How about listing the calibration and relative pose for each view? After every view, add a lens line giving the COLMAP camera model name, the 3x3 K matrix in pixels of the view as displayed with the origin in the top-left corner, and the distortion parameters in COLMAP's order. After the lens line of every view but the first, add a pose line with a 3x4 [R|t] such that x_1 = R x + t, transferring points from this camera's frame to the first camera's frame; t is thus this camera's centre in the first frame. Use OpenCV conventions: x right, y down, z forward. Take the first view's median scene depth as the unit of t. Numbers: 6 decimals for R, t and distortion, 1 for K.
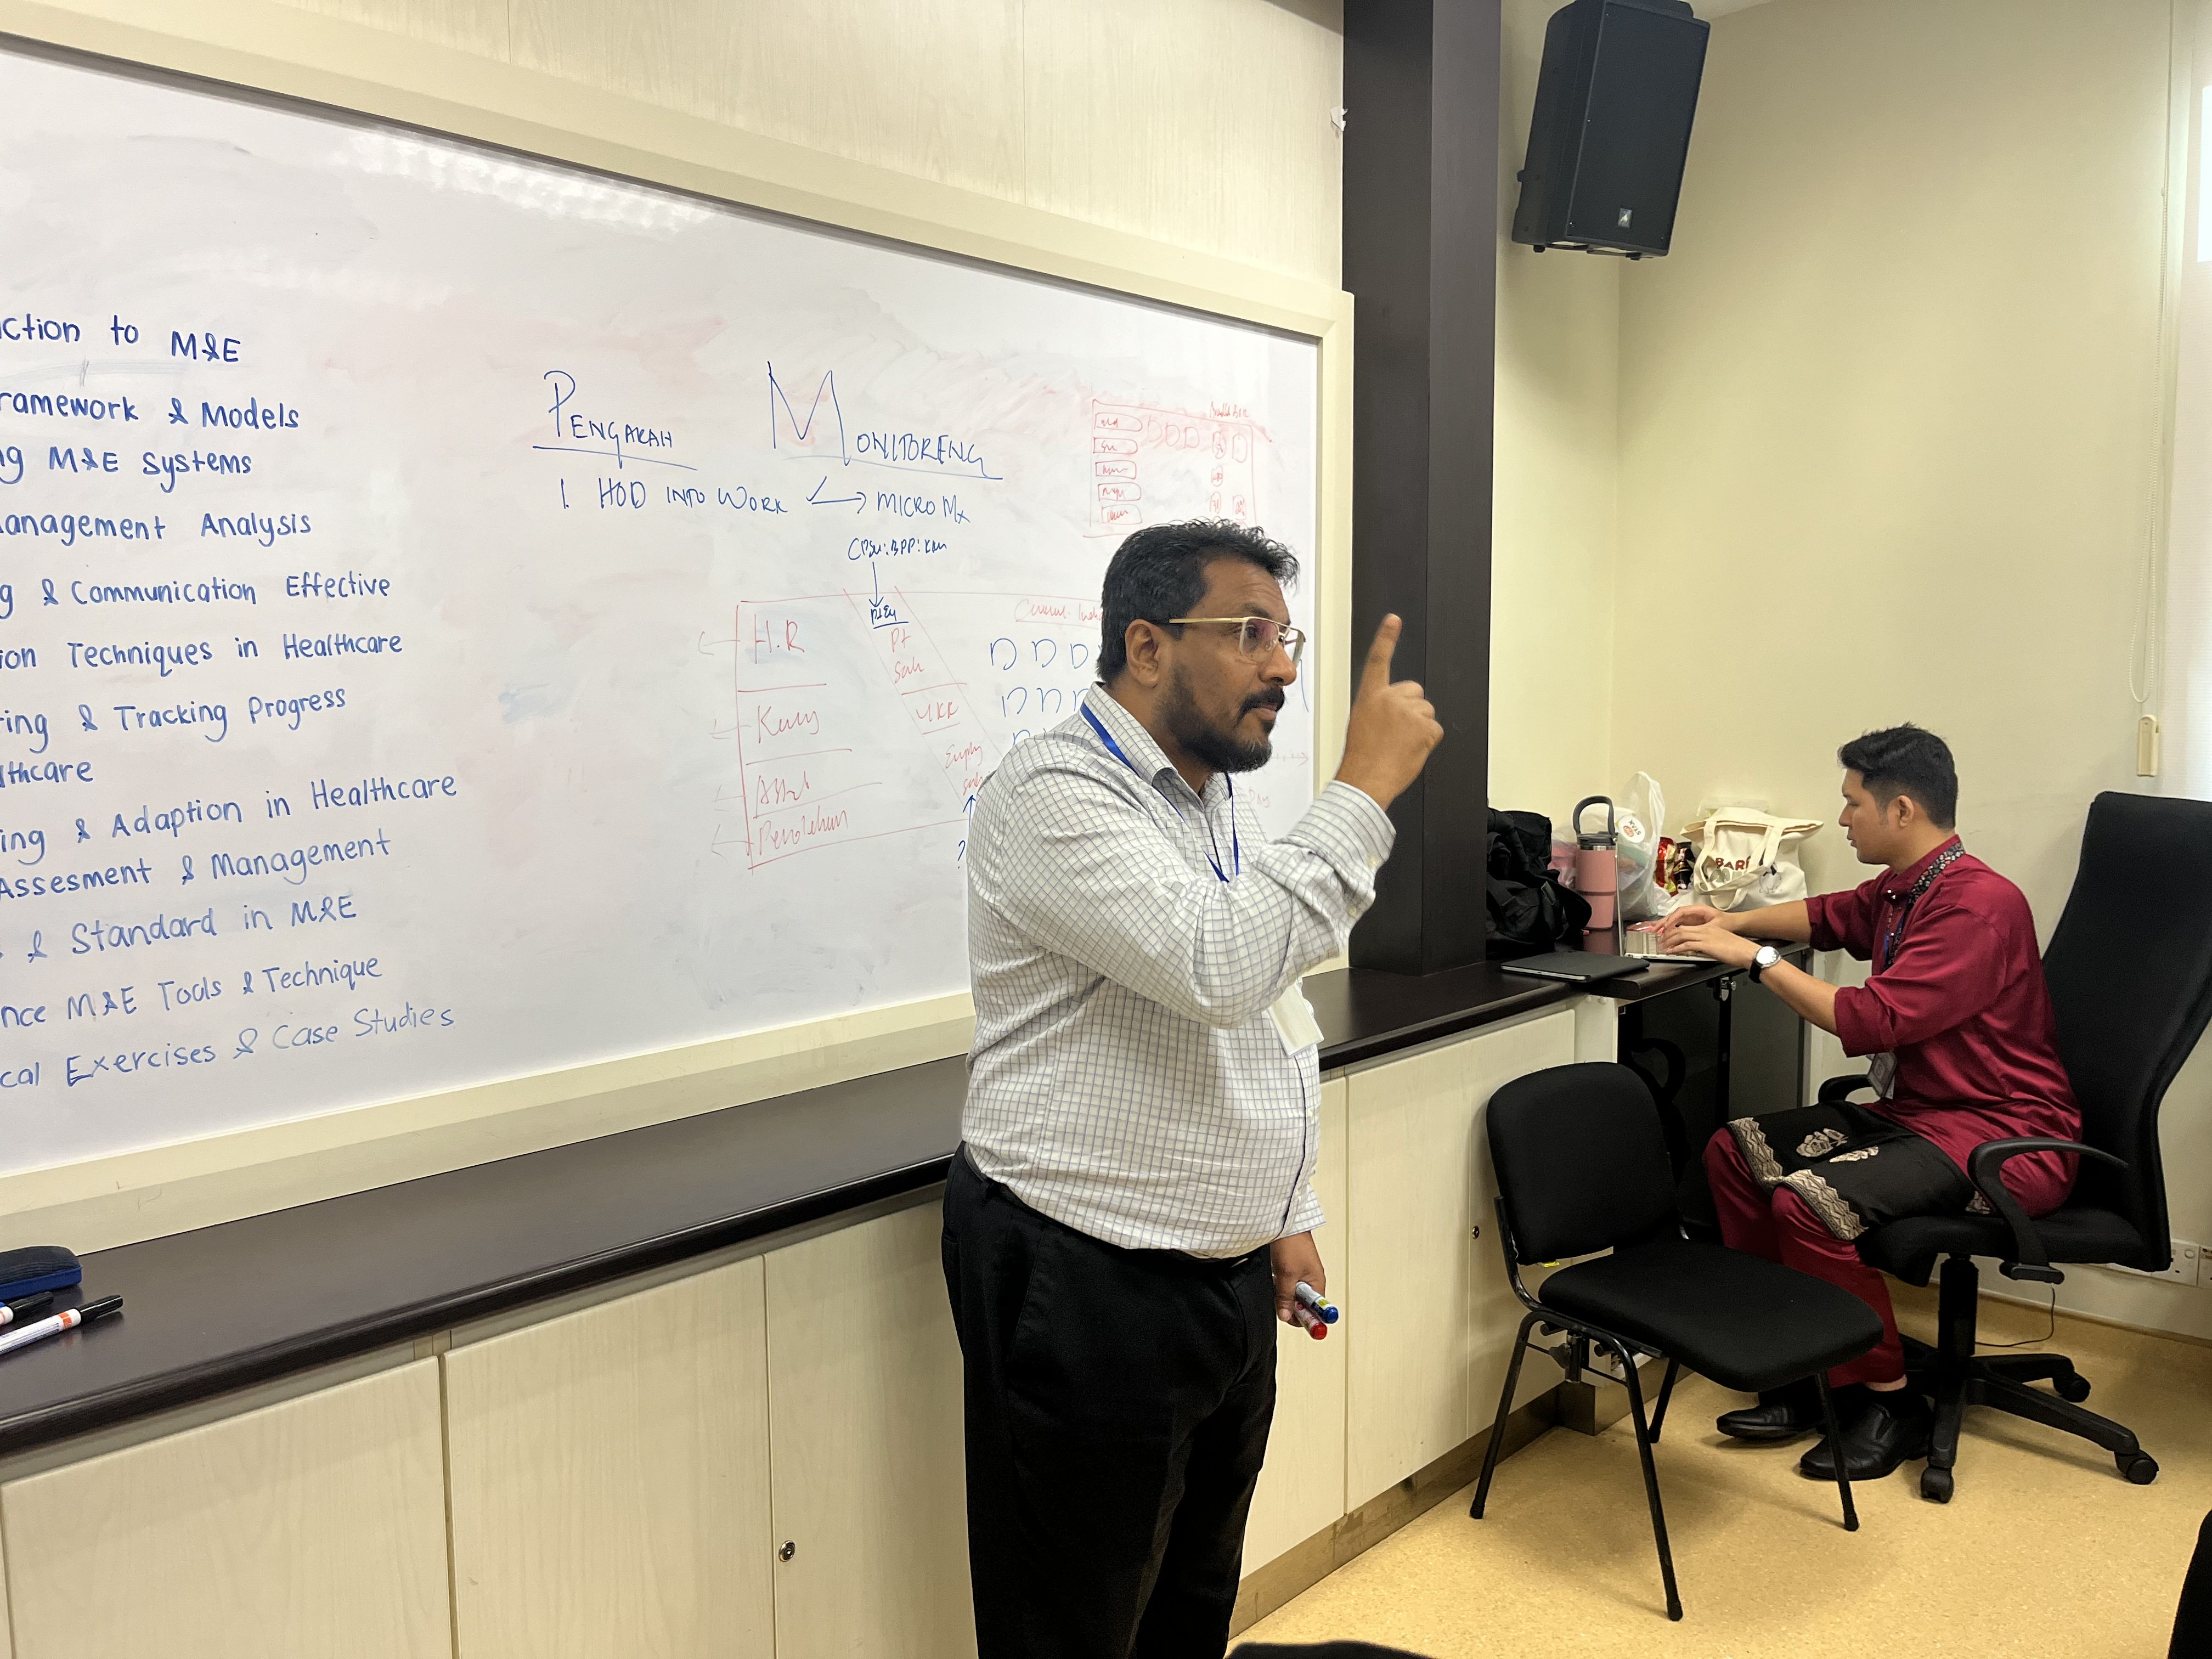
lens RADIAL K [[1699.7, 0, 1101.6], [0, 1699.7, 830.1], [0, 0, 1]] dist [0.085854, -0.127762]
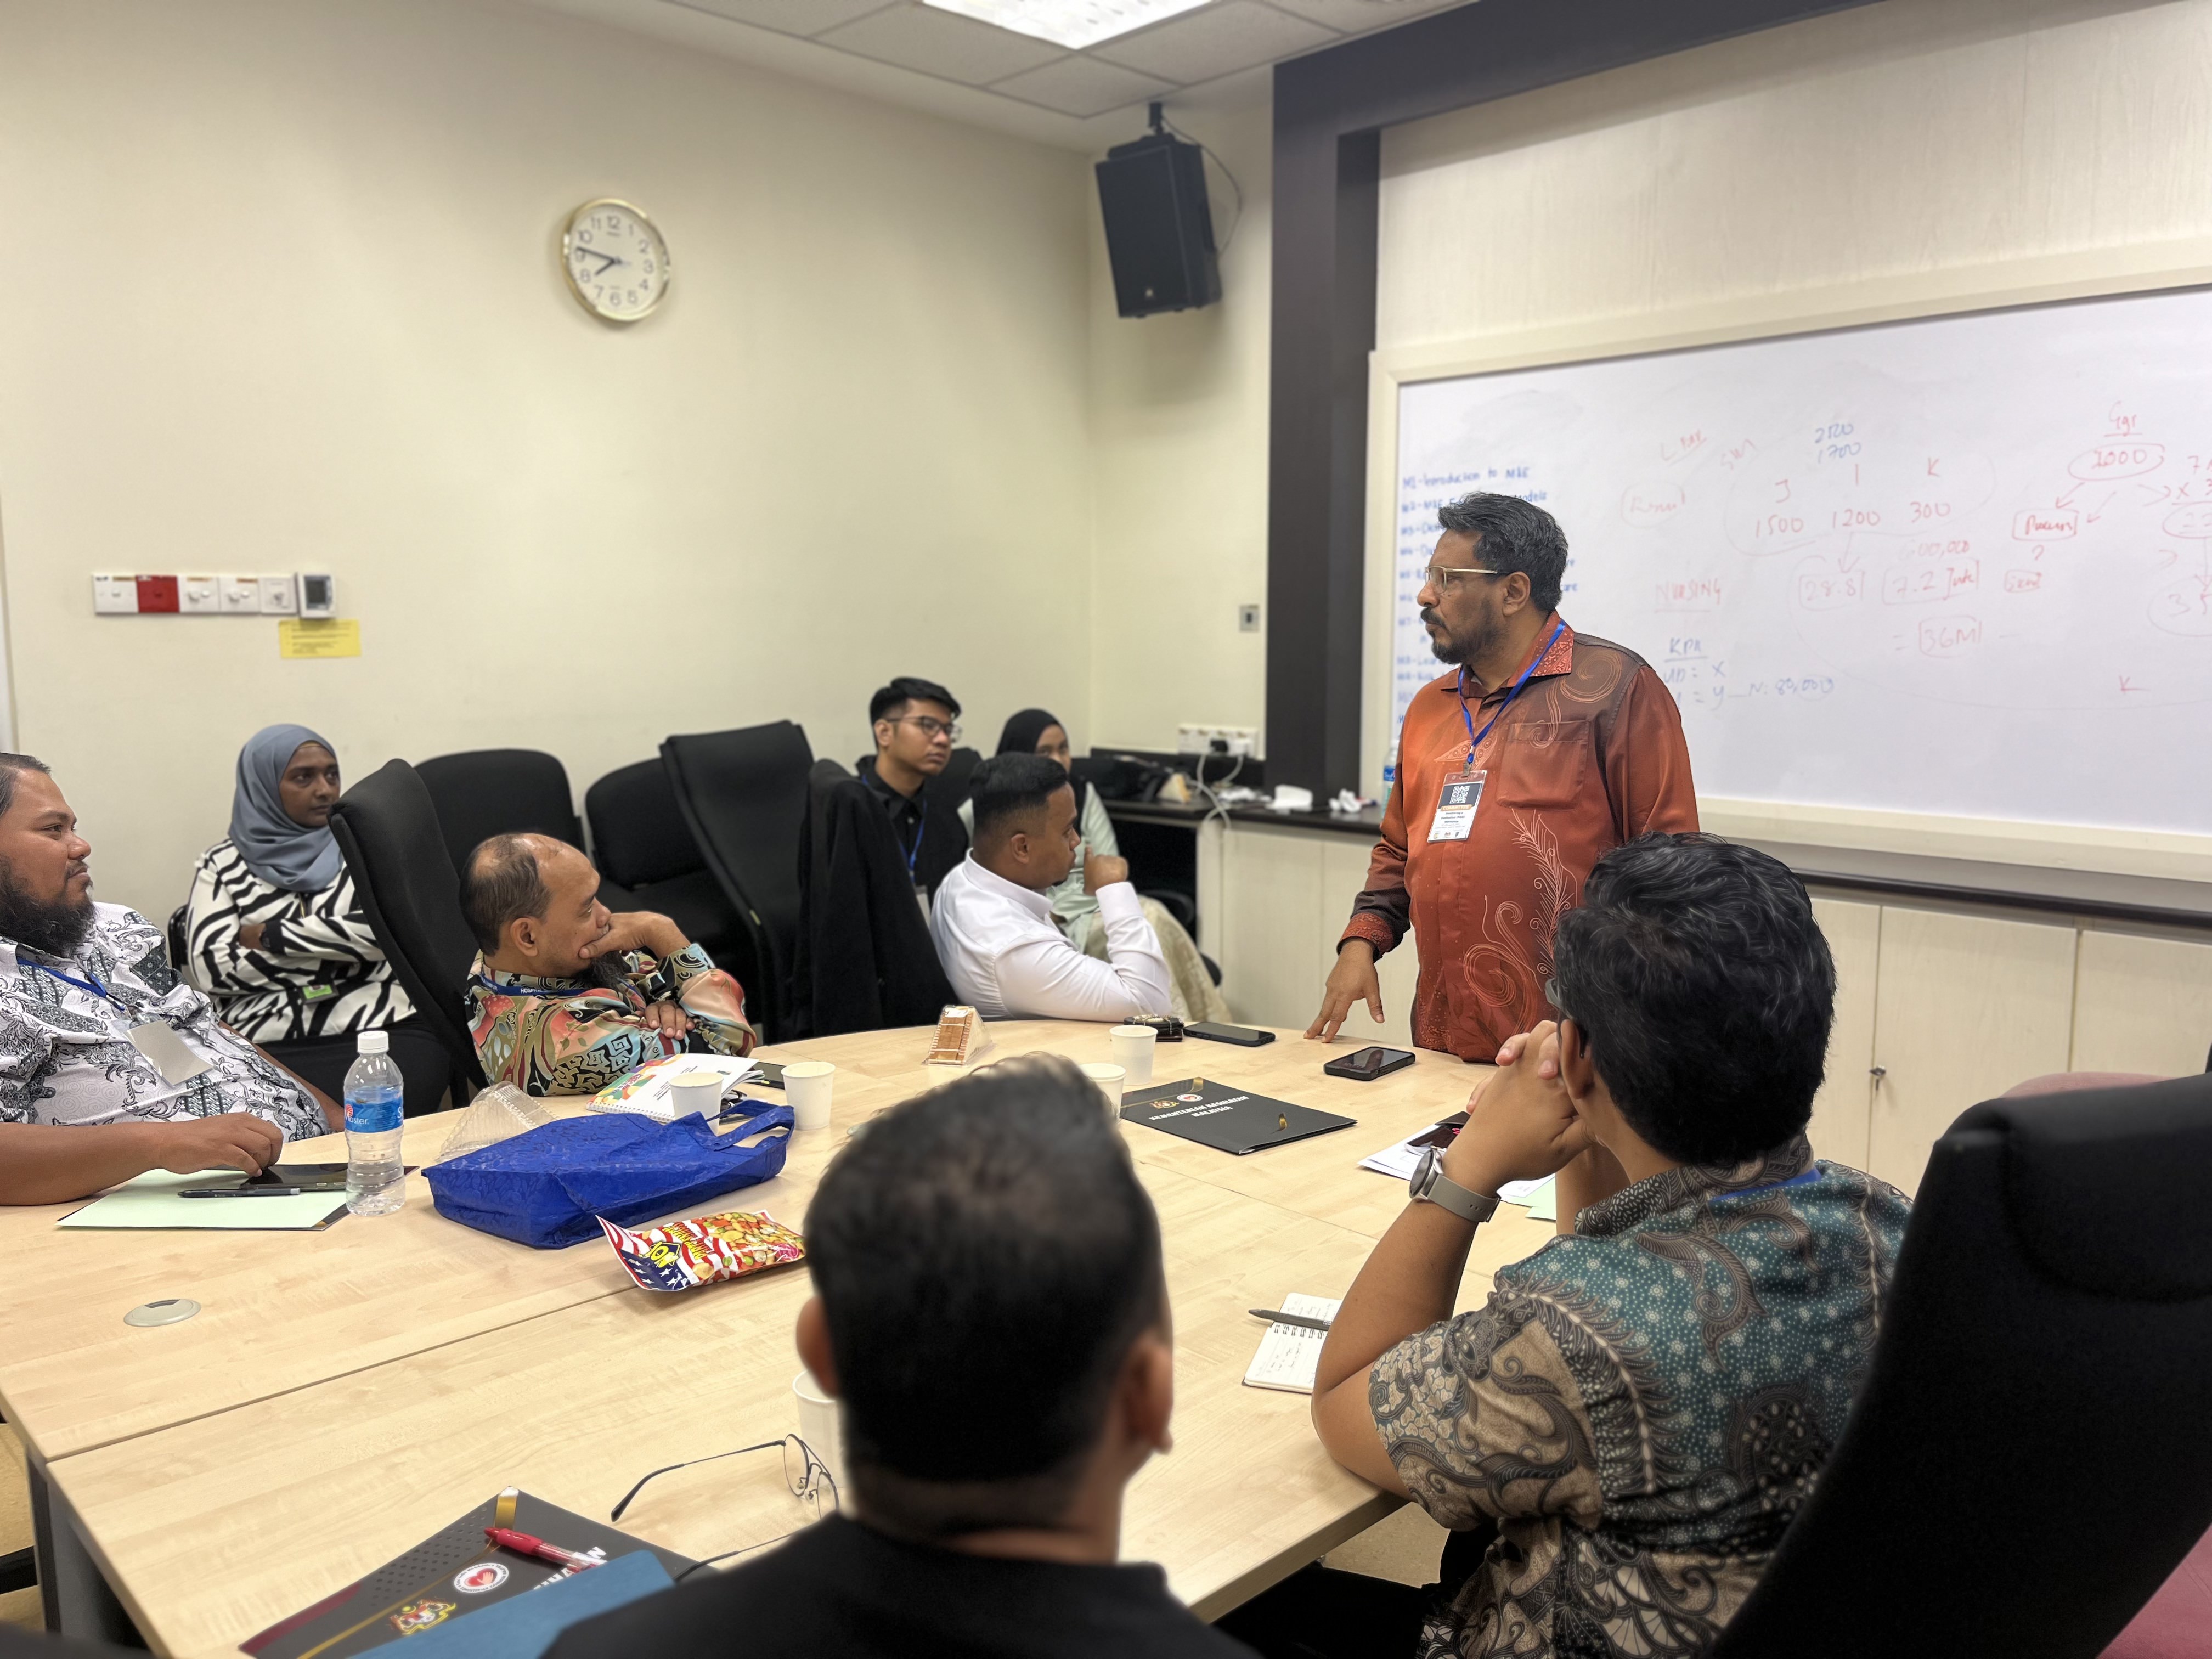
lens RADIAL K [[1680.0, 0, 1099.1], [0, 1680.0, 823.0], [0, 0, 1]] dist [0.045302, -0.065415]
pose [[-0.043492, 0.125059, -0.991196, 1.565787], [-0.090321, 0.987579, 0.128566, -0.024287], [0.994963, 0.095118, -0.031656, 0.386619]]
